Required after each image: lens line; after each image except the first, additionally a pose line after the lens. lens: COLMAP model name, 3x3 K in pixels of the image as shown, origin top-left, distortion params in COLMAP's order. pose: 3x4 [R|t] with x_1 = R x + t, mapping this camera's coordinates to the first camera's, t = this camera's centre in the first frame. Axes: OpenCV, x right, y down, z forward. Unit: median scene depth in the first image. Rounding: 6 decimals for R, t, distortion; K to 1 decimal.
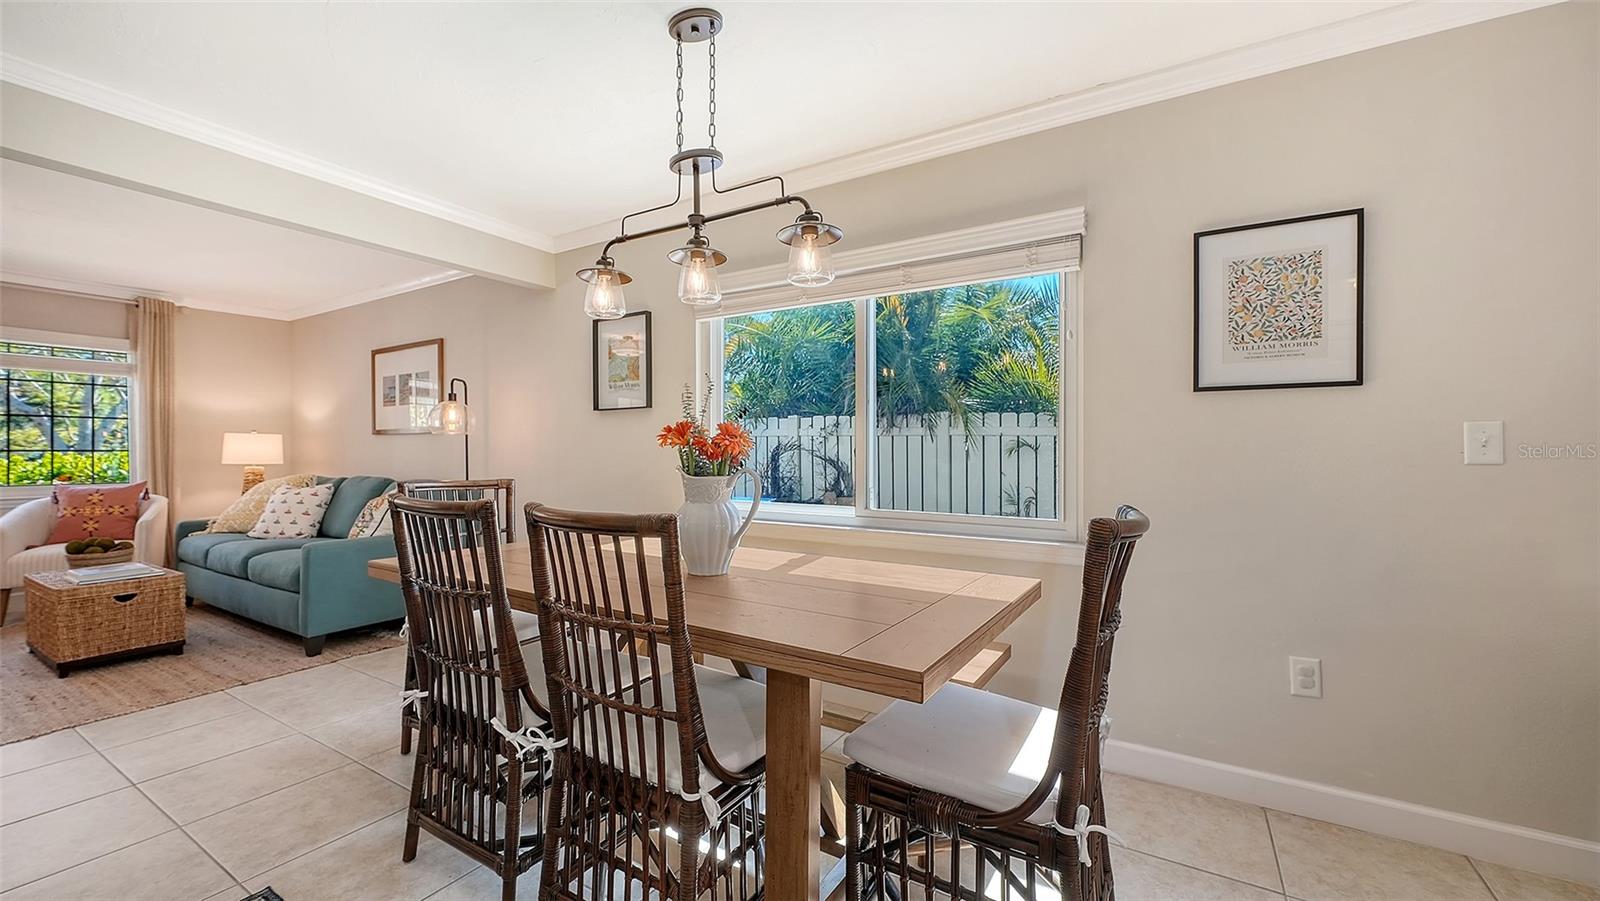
lens RADIAL K [[629.3, 0, 803.7], [0, 629.3, 452.3], [0, 0, 1]] dist [0.000782, 0.000017]
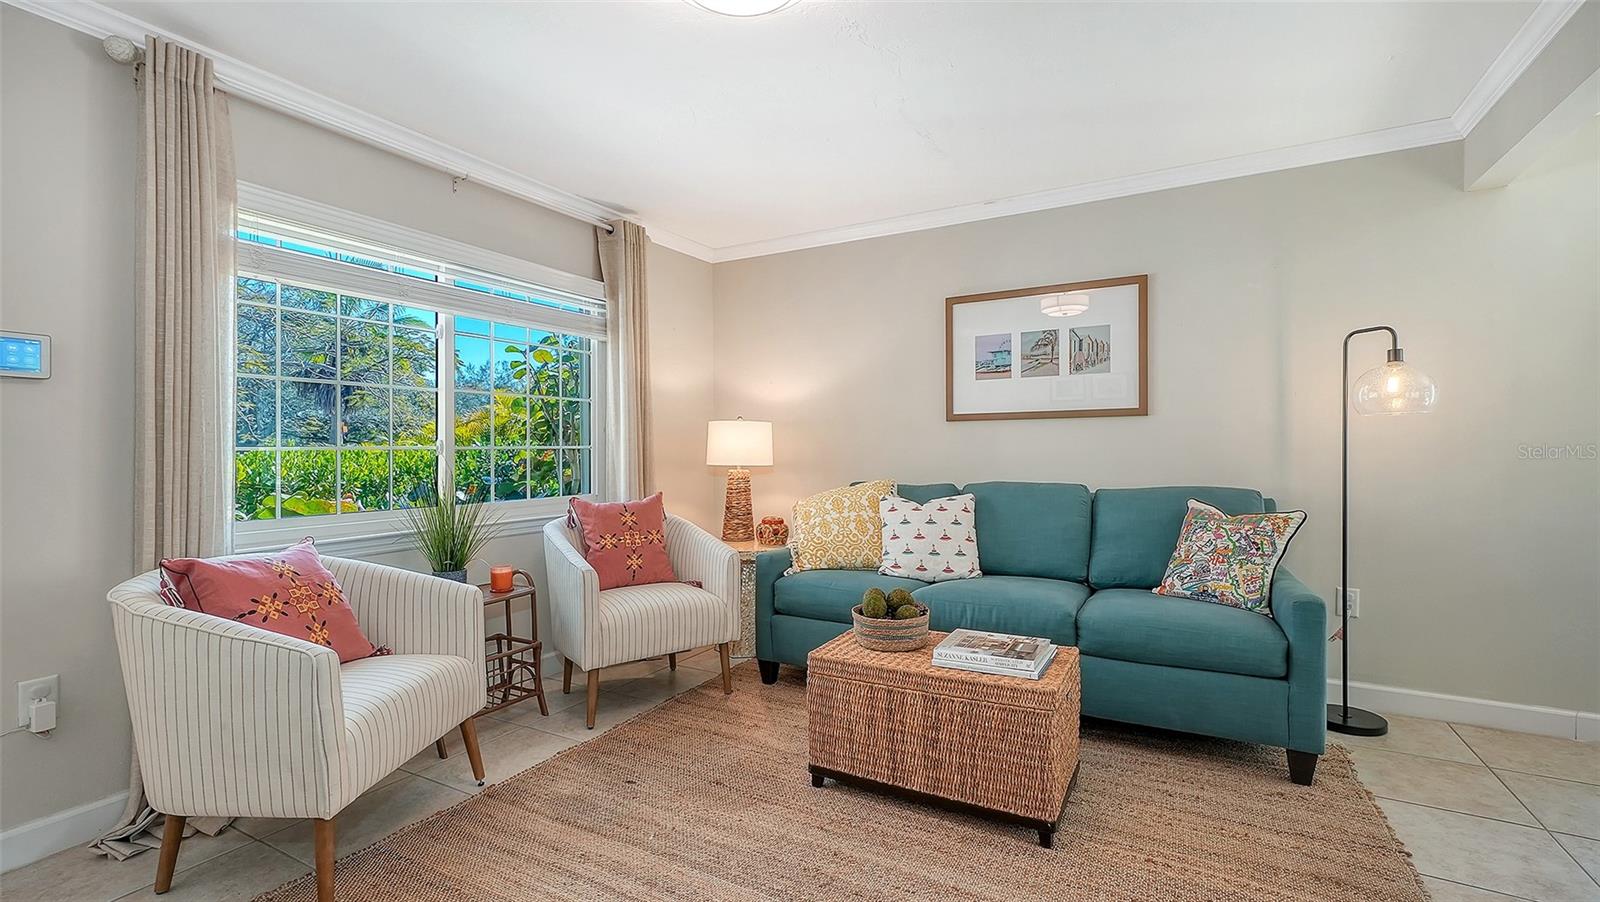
lens RADIAL K [[715.2, 0, 793.8], [0, 715.2, 446.5], [0, 0, 1]] dist [0.001655, 0.000030]
pose [[0.999216, -0.006037, 0.039119, -0.989846], [0.006214, 0.999971, -0.004419, 0.001963], [-0.039092, 0.004659, 0.999225, 0.256276]]
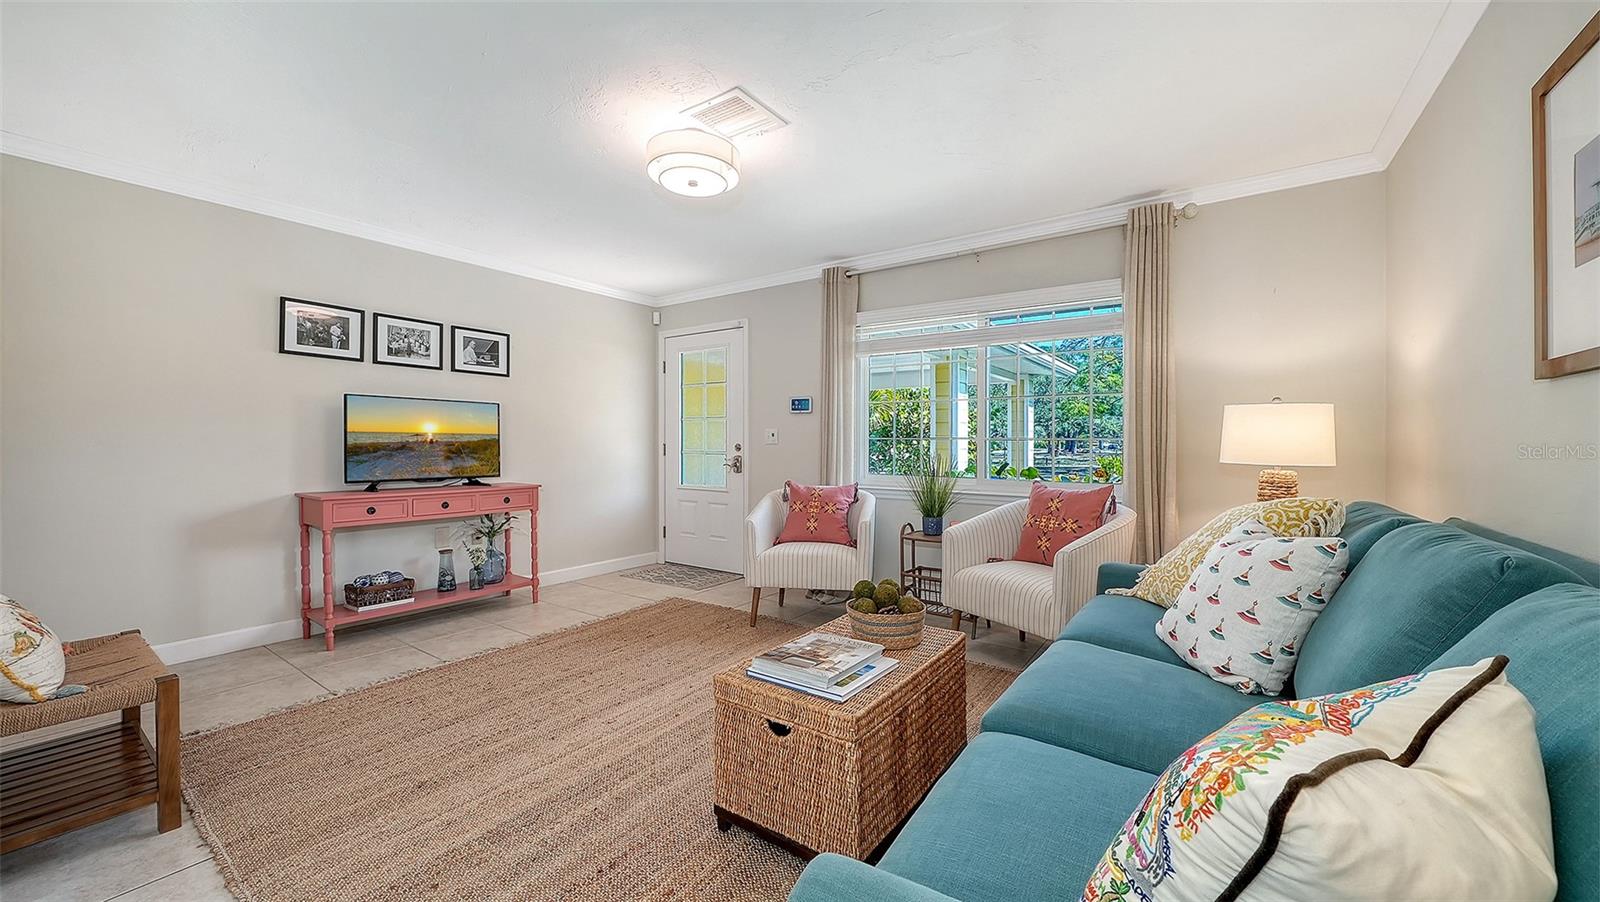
lens RADIAL K [[591.5, 0, 804.9], [0, 591.5, 443.7], [0, 0, 1]] dist [-0.000355, -0.000161]
pose [[-0.054121, 0.003082, -0.998530, -0.447049], [-0.005938, 0.999977, 0.003409, 0.002776], [0.998517, 0.006114, -0.054101, 0.764515]]
